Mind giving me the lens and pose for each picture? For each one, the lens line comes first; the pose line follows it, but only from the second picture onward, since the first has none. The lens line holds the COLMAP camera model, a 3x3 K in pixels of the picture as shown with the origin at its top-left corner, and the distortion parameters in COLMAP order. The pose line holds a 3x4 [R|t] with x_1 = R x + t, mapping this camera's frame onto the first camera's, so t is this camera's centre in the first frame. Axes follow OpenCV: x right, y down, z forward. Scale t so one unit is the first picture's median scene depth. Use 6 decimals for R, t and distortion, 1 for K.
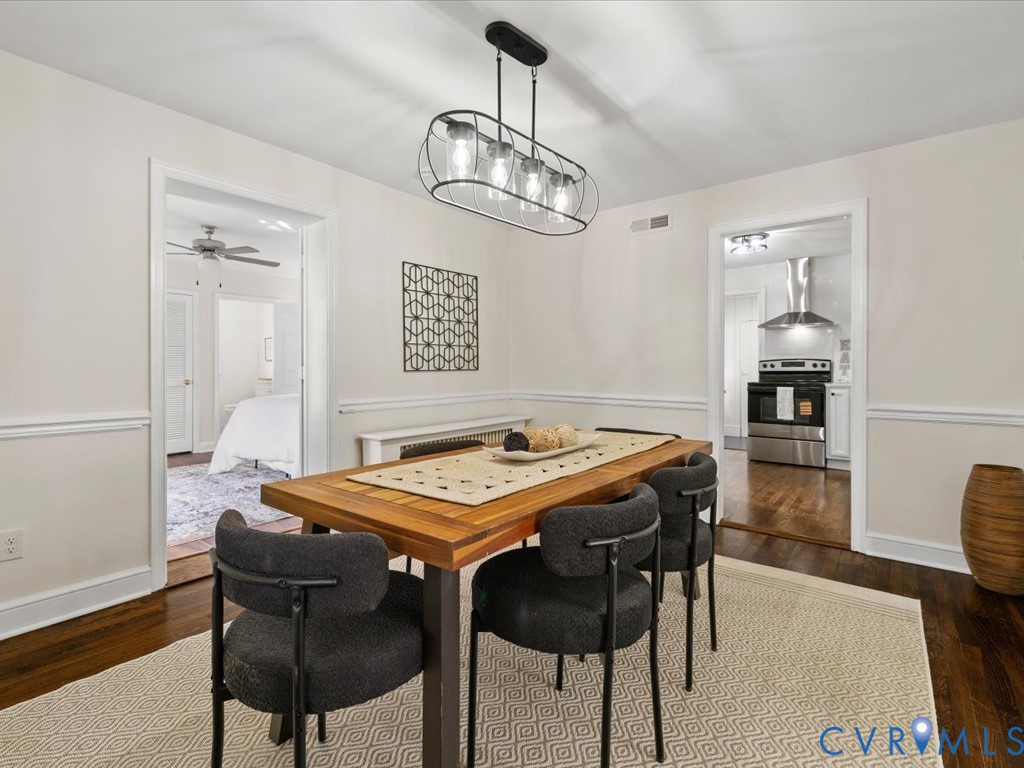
lens RADIAL K [[485.6, 0, 510.9], [0, 485.6, 370.5], [0, 0, 1]] dist [0.002269, -0.000582]
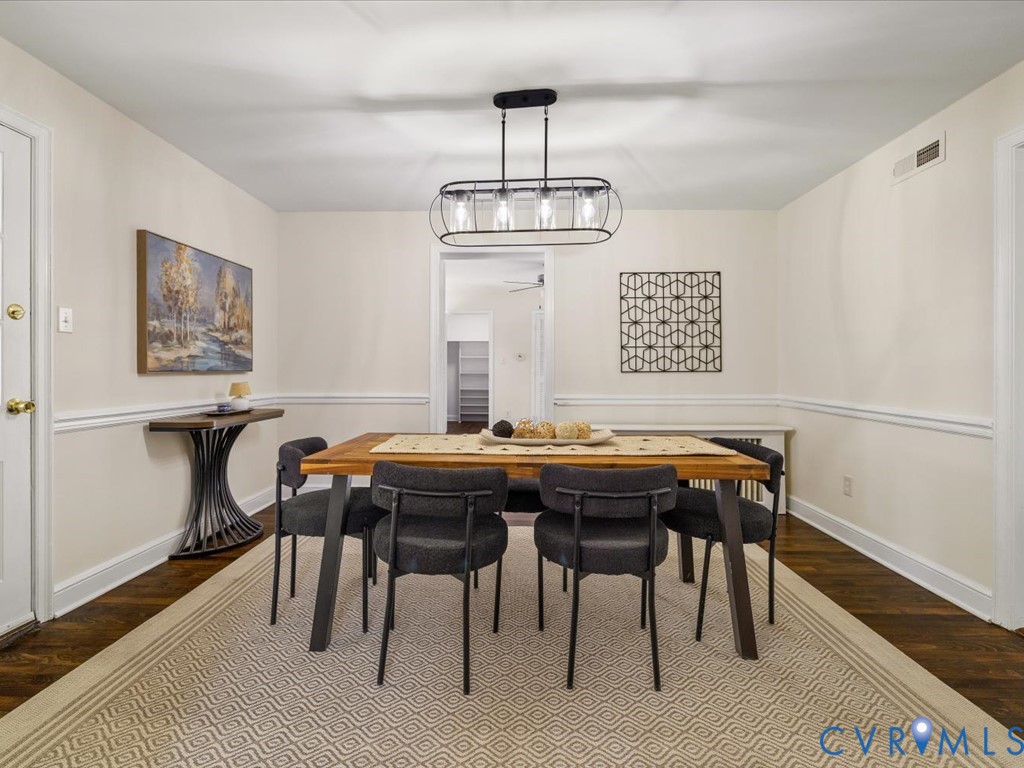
lens RADIAL K [[485.6, 0, 511.8], [0, 485.6, 377.0], [0, 0, 1]] dist [0.002269, -0.000582]
pose [[0.608240, 0.014864, -0.793614, 0.479557], [-0.006889, 0.999886, 0.013447, -0.000763], [0.793724, -0.002712, 0.608273, 0.125552]]
